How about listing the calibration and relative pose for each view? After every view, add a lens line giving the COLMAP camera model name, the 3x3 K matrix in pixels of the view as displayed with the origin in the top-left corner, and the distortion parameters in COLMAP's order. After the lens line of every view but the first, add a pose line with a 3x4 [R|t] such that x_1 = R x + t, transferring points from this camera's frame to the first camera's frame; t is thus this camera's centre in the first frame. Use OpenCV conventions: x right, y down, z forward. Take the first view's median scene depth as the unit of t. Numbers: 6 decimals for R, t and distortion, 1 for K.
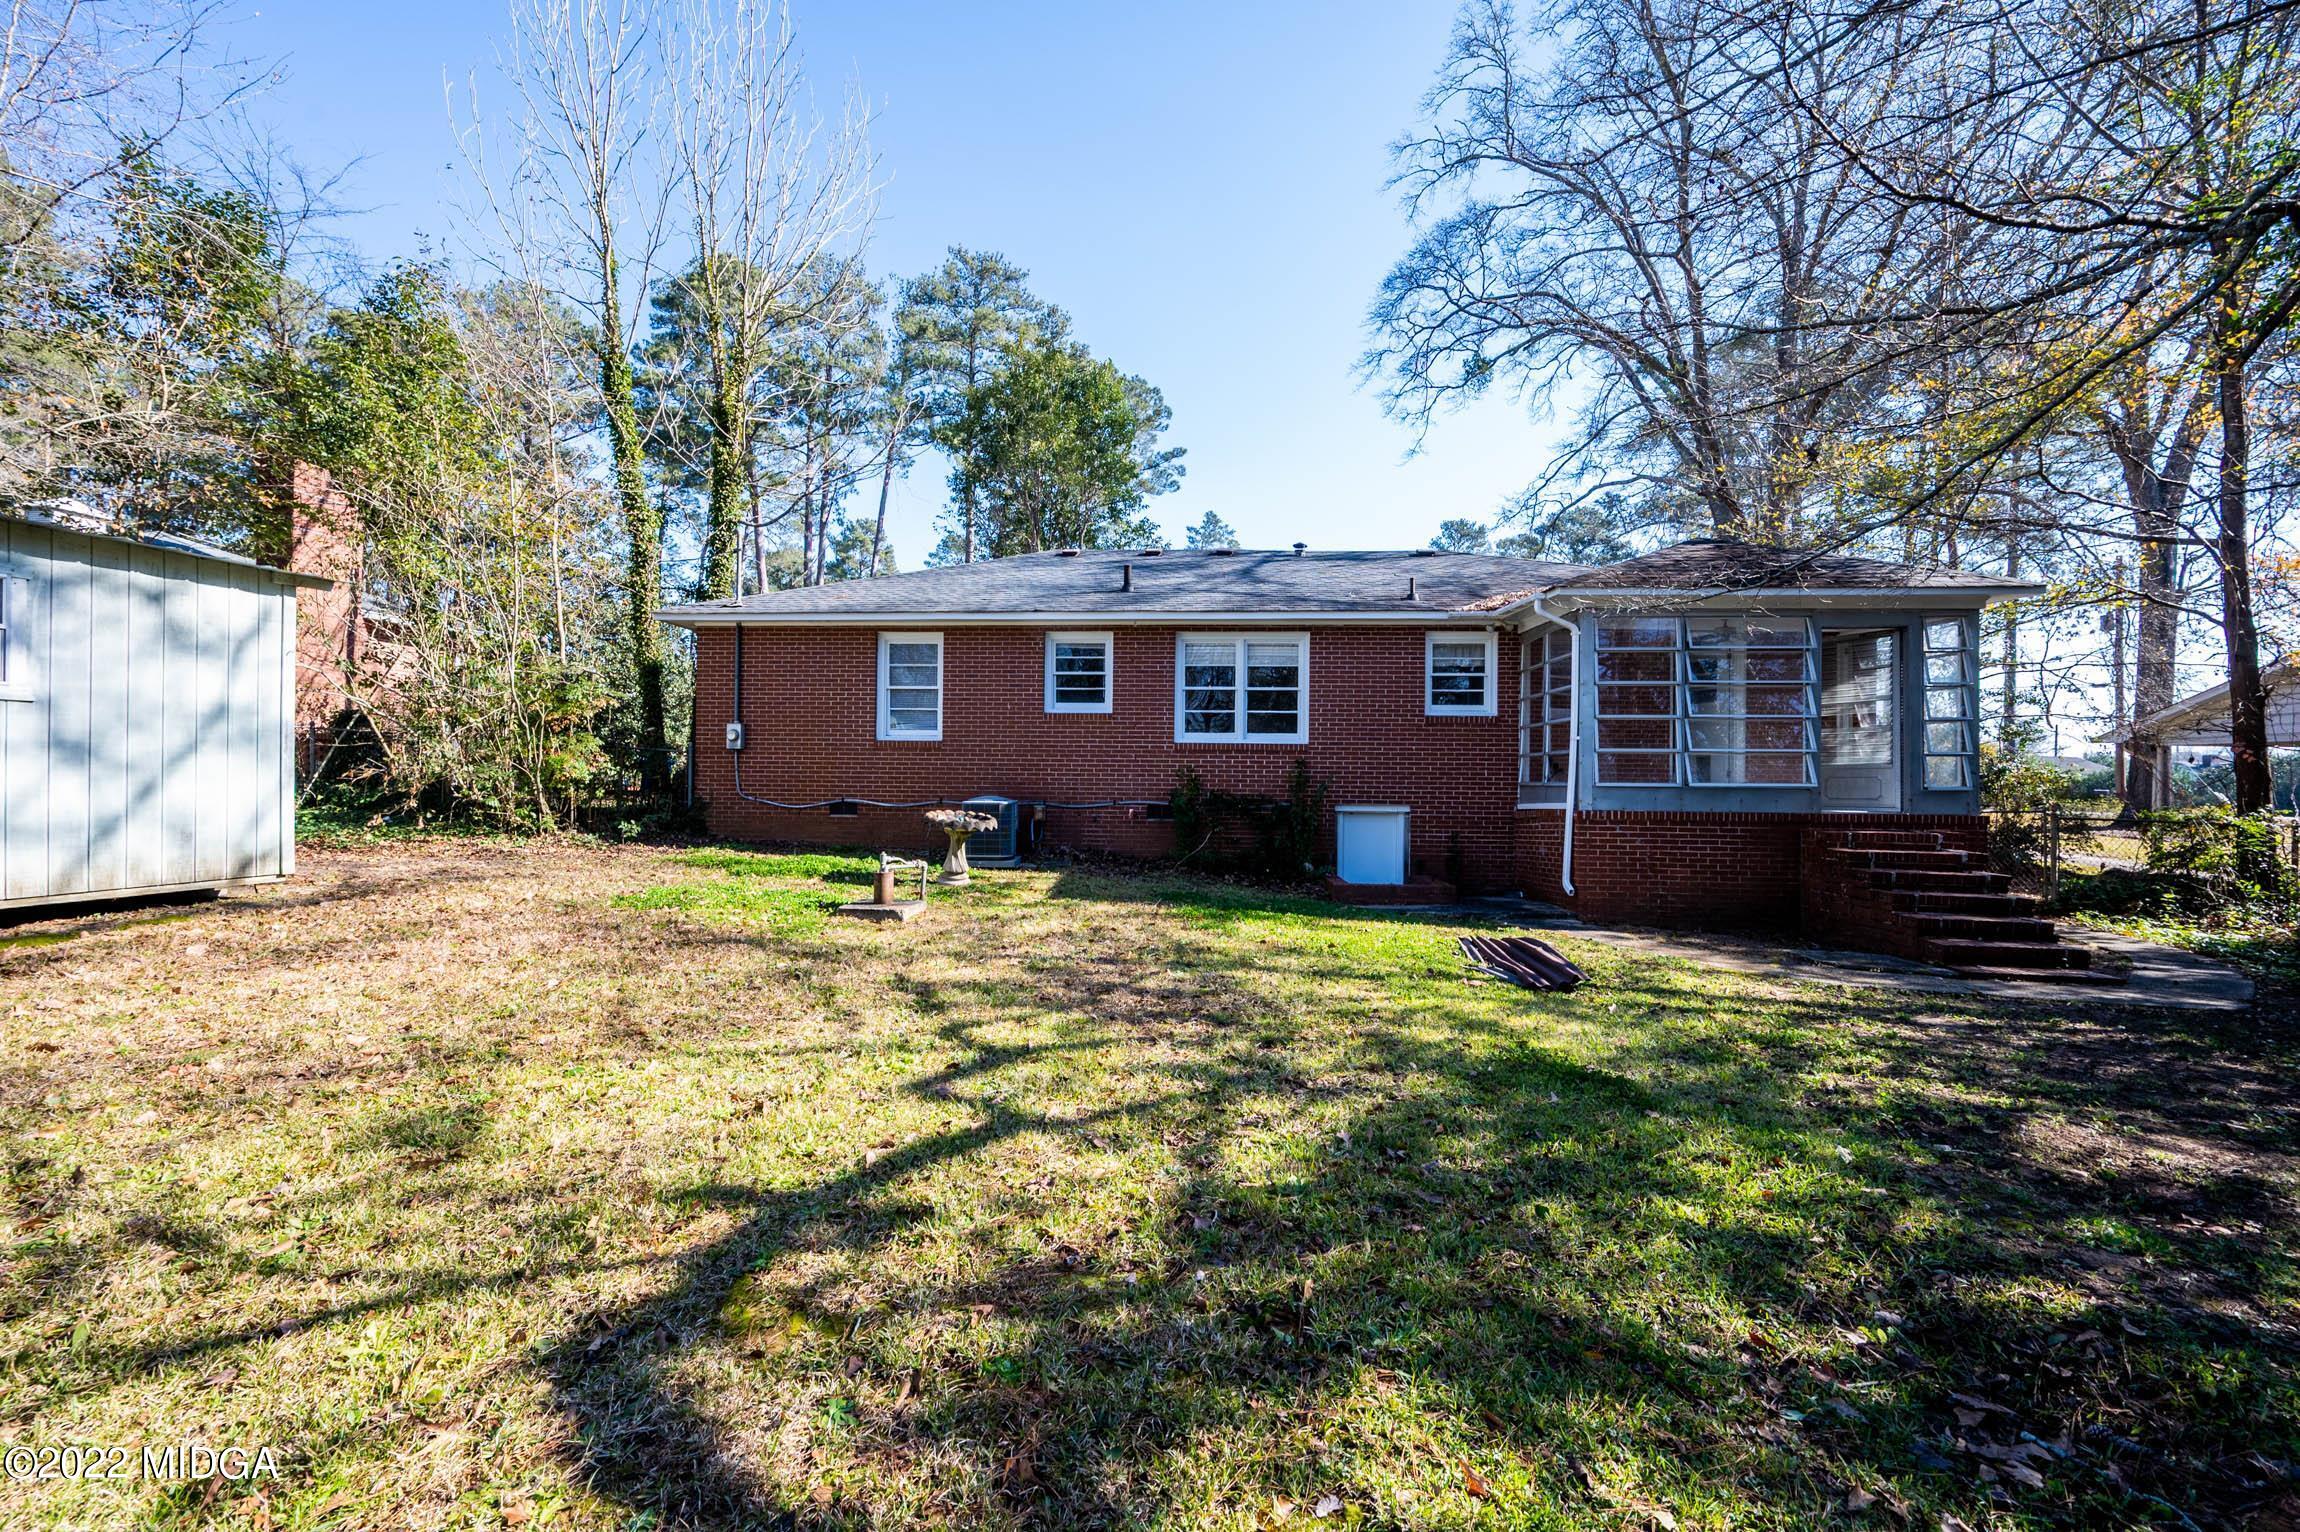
lens RADIAL K [[938.8, 0, 1150.0], [0, 938.8, 766.0], [0, 0, 1]] dist [0.000151, -0.000010]
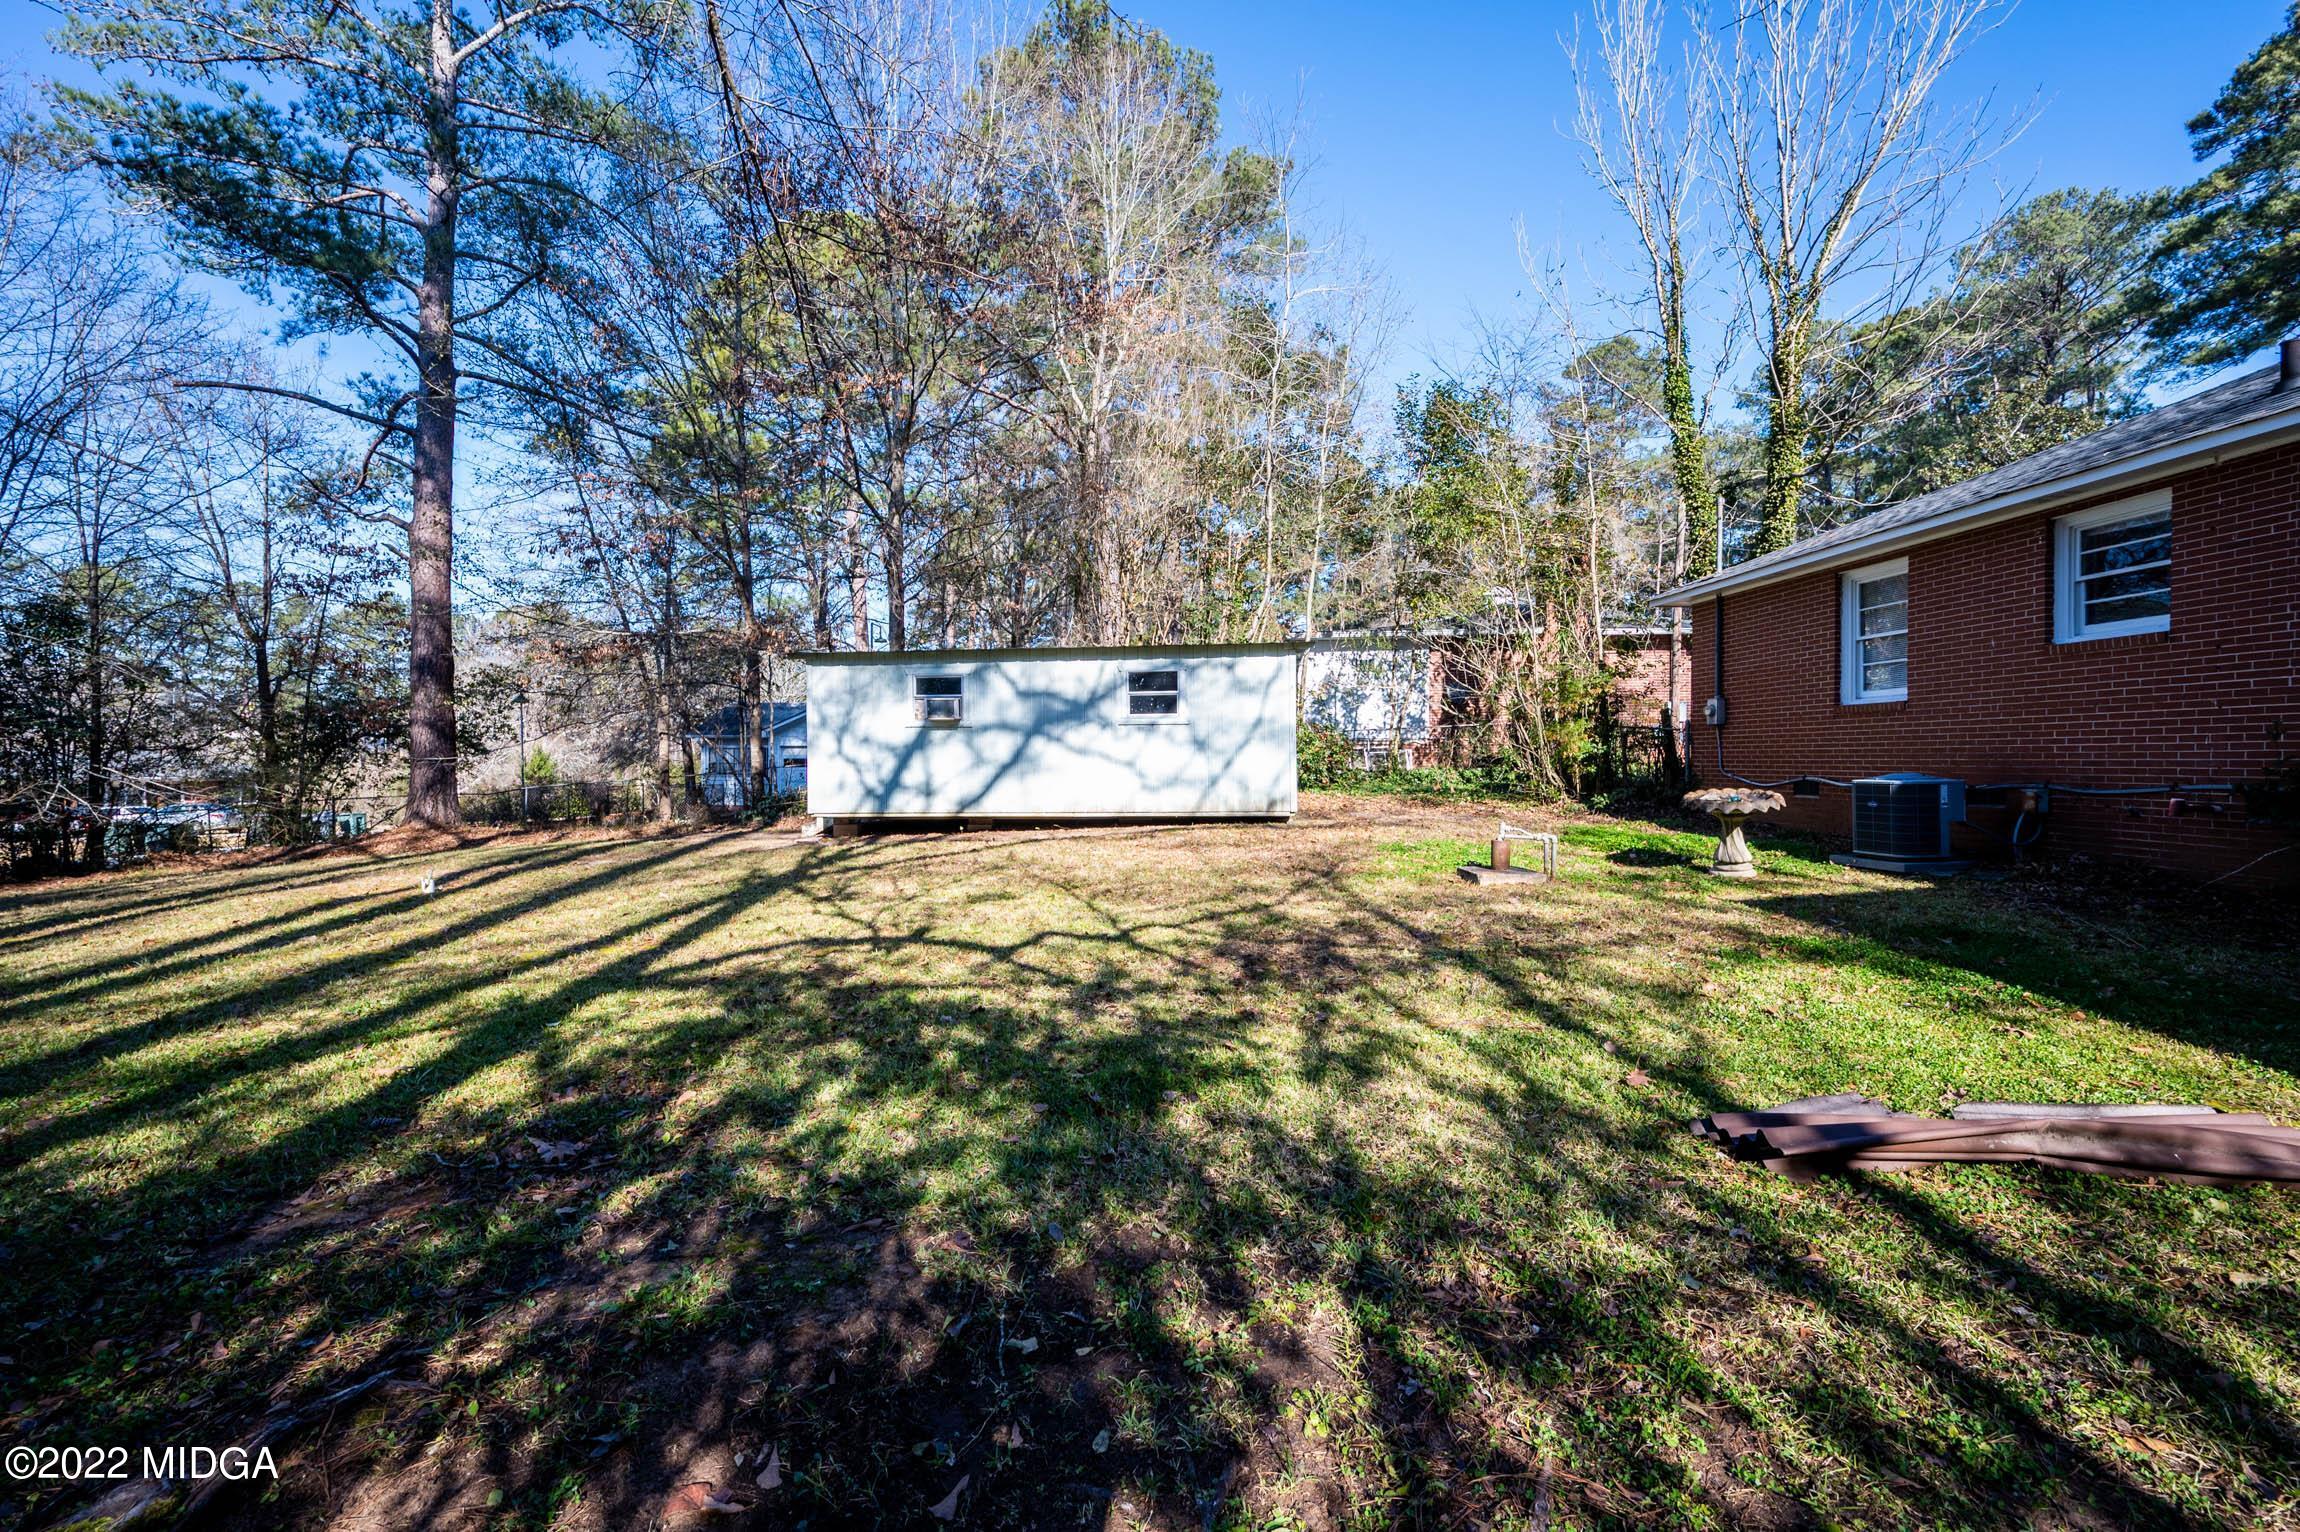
lens RADIAL K [[910.8, 0, 1145.9], [0, 910.8, 763.7], [0, 0, 1]] dist [0.003501, 0.000231]
pose [[0.098669, -0.004657, -0.995109, 0.458078], [0.018152, 0.999831, -0.002879, 0.015159], [0.994955, -0.017779, 0.098737, 0.330838]]
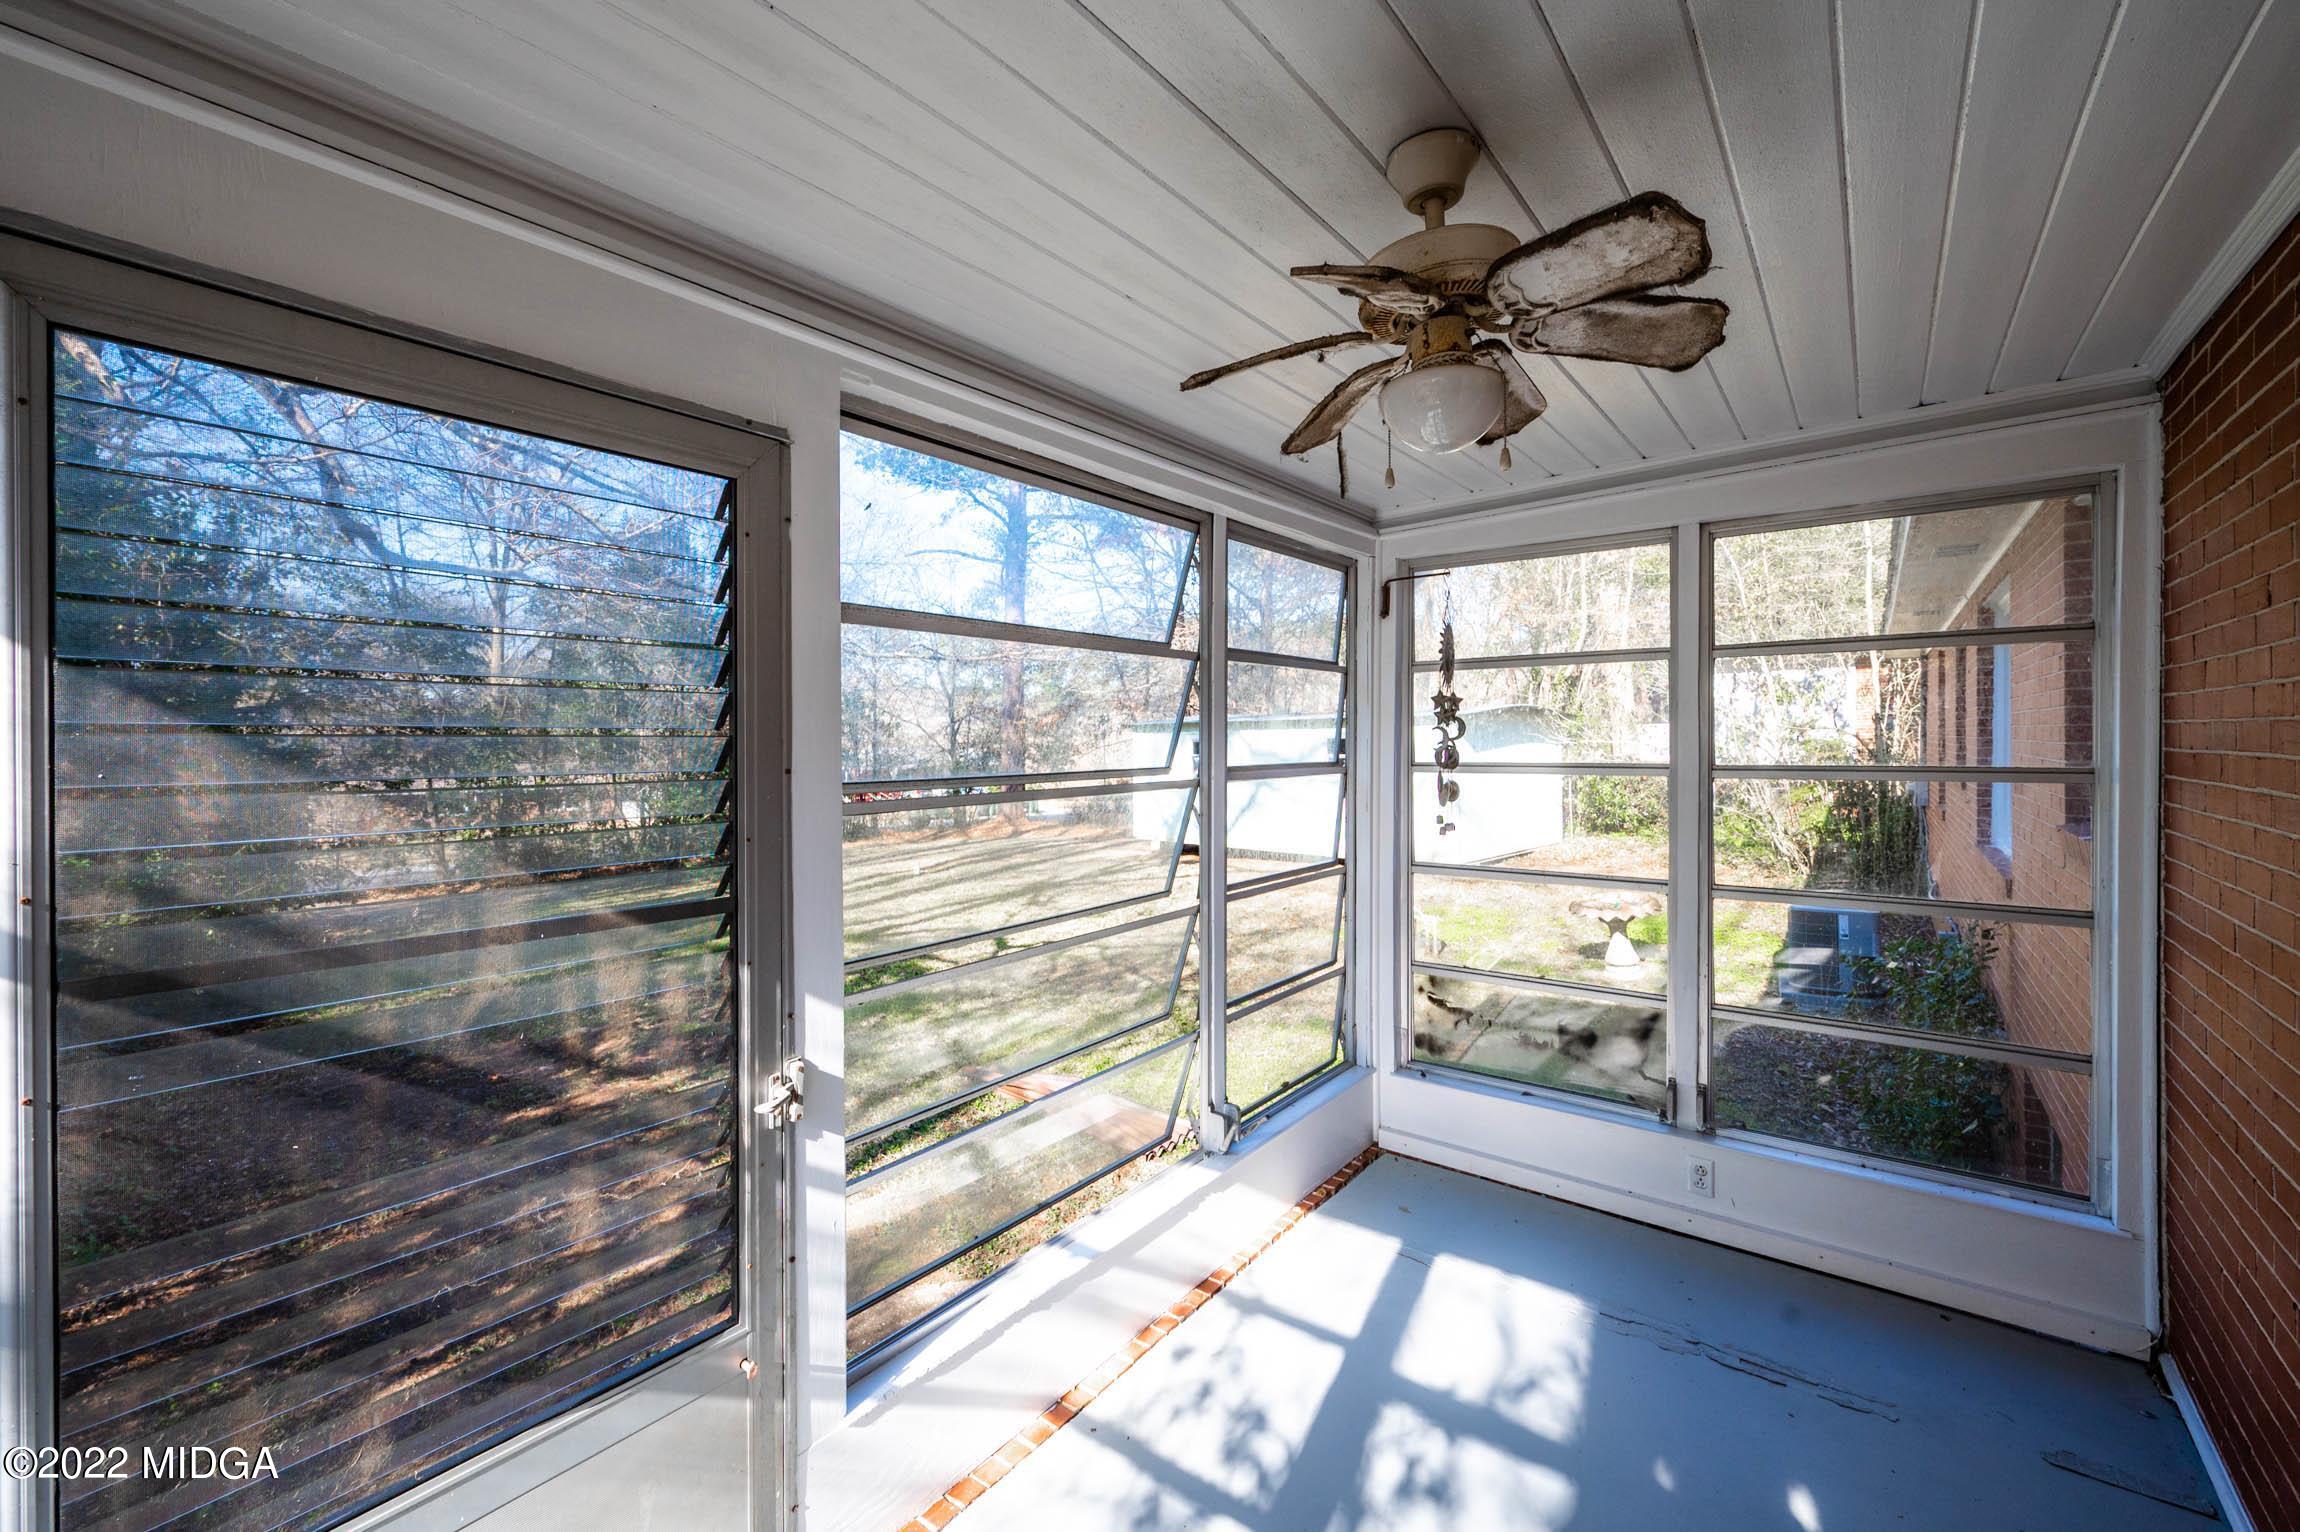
lens RADIAL K [[933.8, 0, 1151.9], [0, 933.8, 747.5], [0, 0, 1]] dist [-0.001542, -0.004105]
pose [[-0.544068, 0.003874, -0.839032, 0.662765], [0.014024, 0.999892, -0.004477, -0.079100], [0.838924, -0.014202, -0.544064, 0.942100]]
